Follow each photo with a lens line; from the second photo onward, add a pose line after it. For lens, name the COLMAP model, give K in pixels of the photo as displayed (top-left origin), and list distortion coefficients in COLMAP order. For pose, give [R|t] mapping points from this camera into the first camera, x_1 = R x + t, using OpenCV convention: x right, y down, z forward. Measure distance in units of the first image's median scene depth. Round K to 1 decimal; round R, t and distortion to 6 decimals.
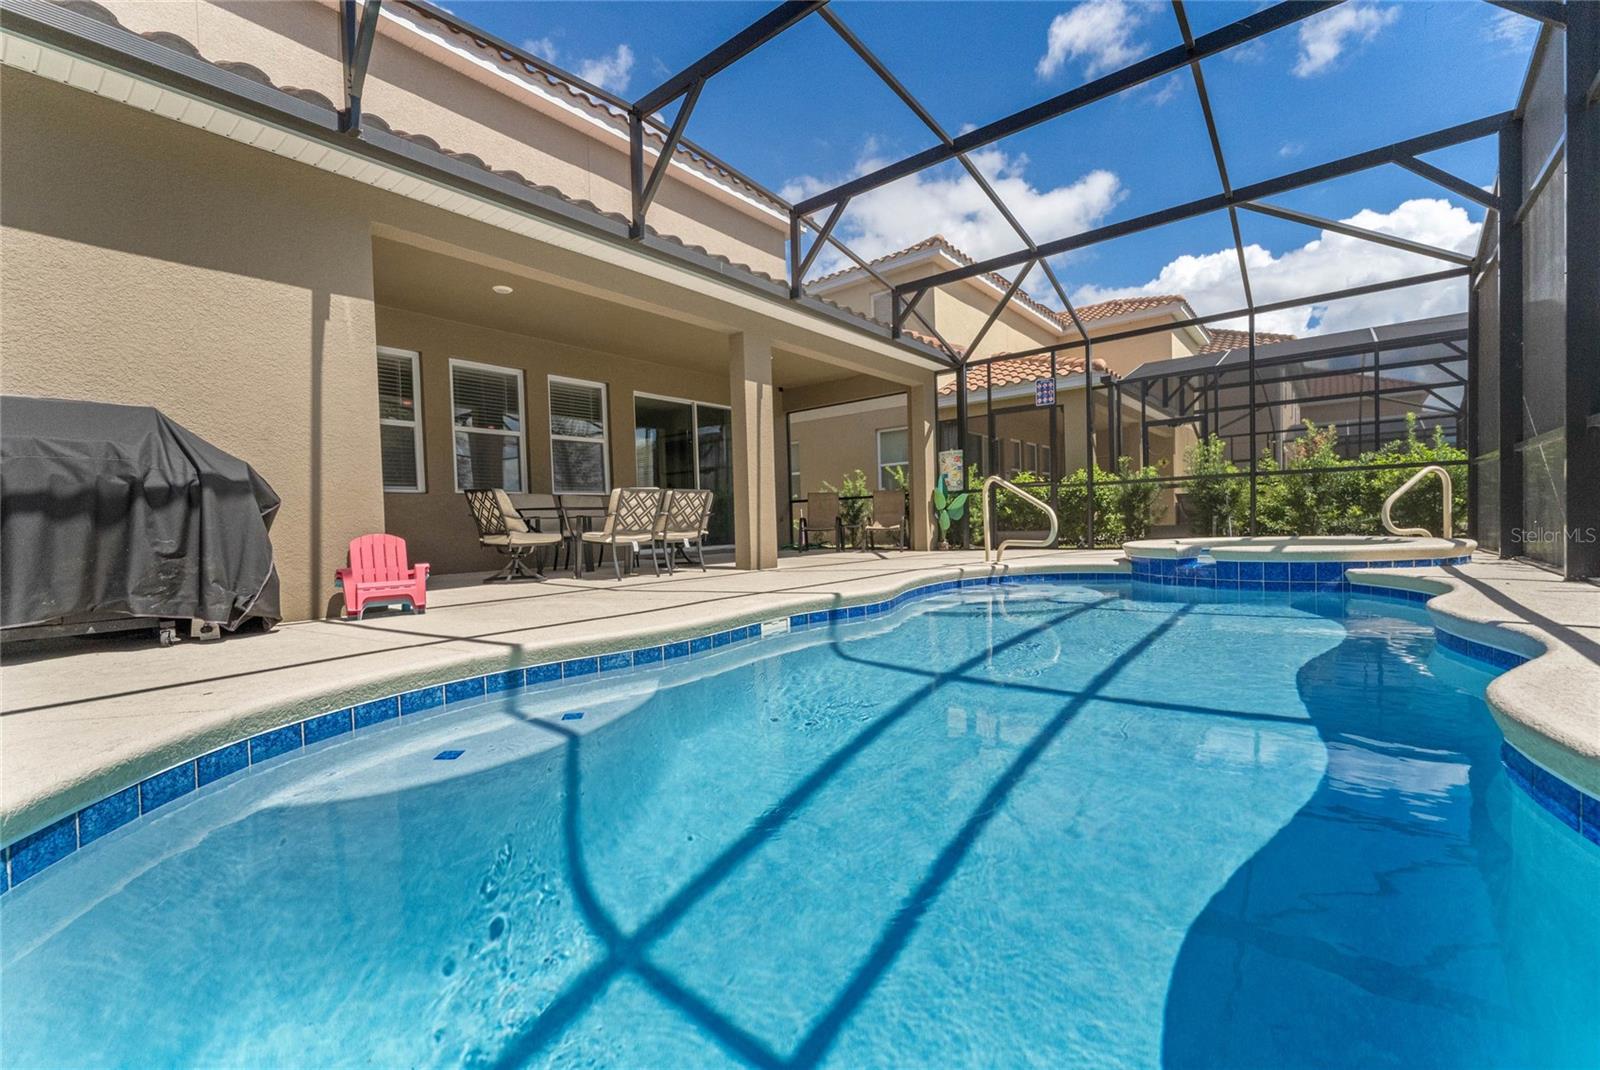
lens RADIAL K [[657.9, 0, 800.3], [0, 657.9, 540.7], [0, 0, 1]] dist [-0.002782, -0.000354]
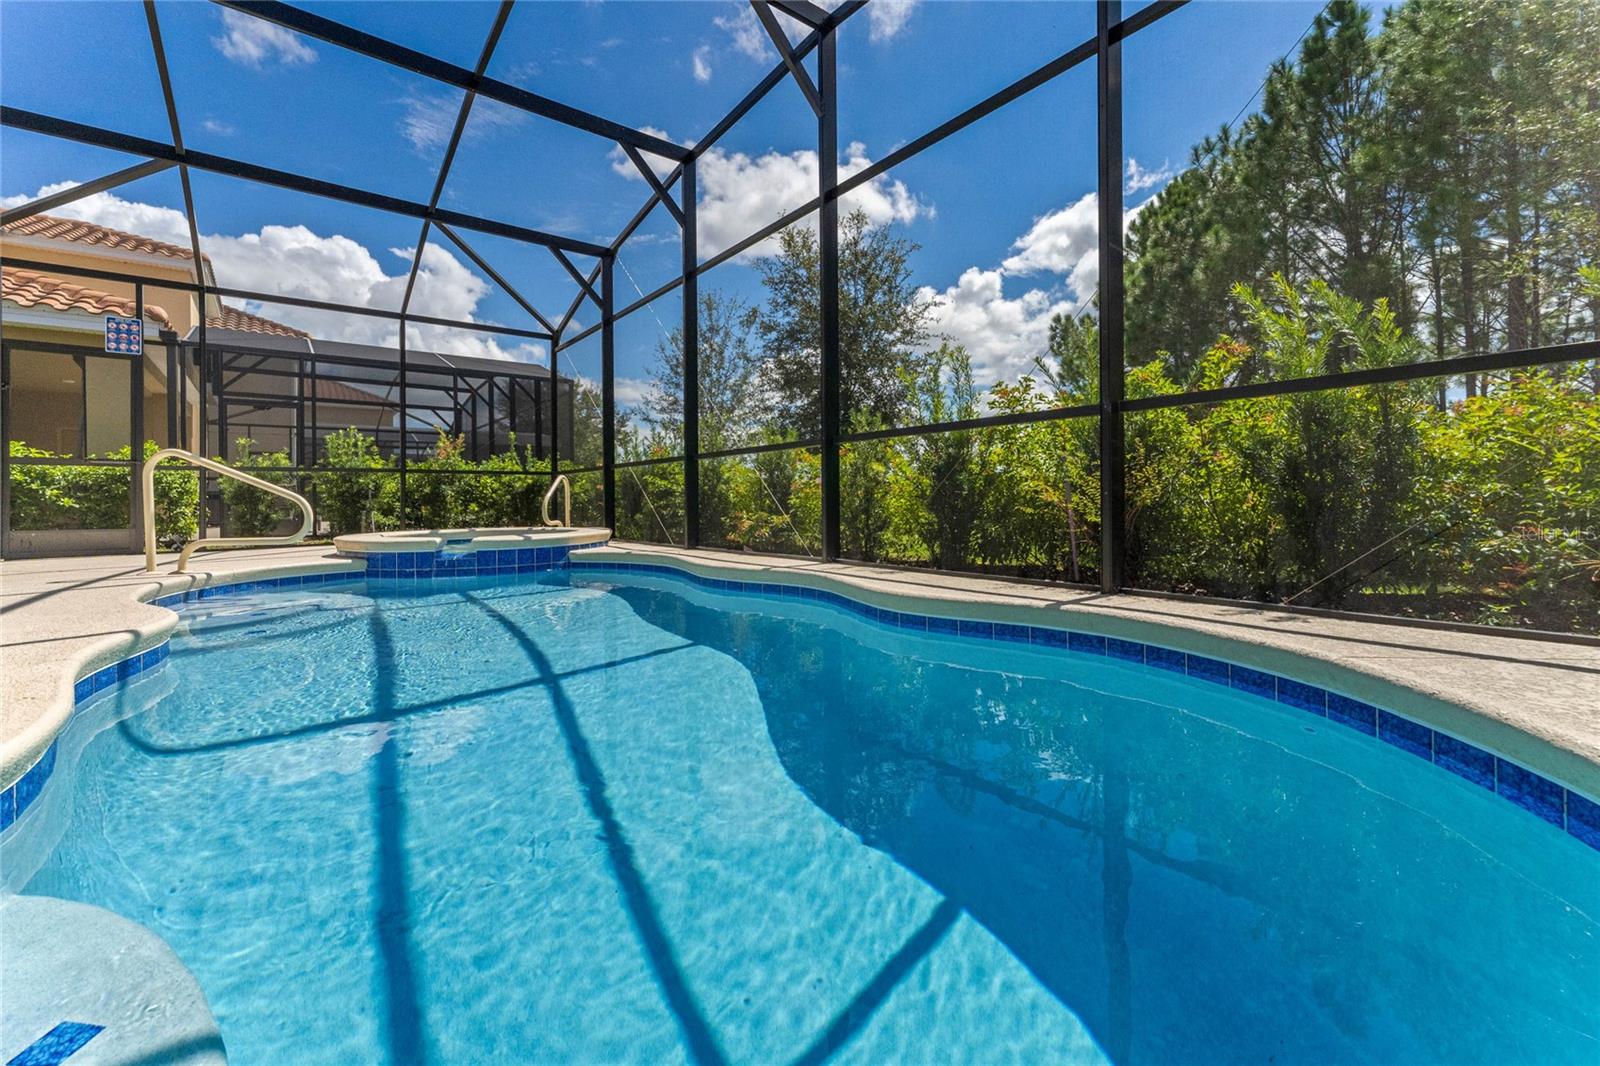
lens RADIAL K [[657.9, 0, 799.3], [0, 657.9, 516.9], [0, 0, 1]] dist [-0.002782, -0.000354]
pose [[0.214553, 0.003208, 0.976707, -0.263024], [0.028989, 0.999533, -0.009651, 0.001232], [-0.976282, 0.030384, 0.214360, 0.204078]]
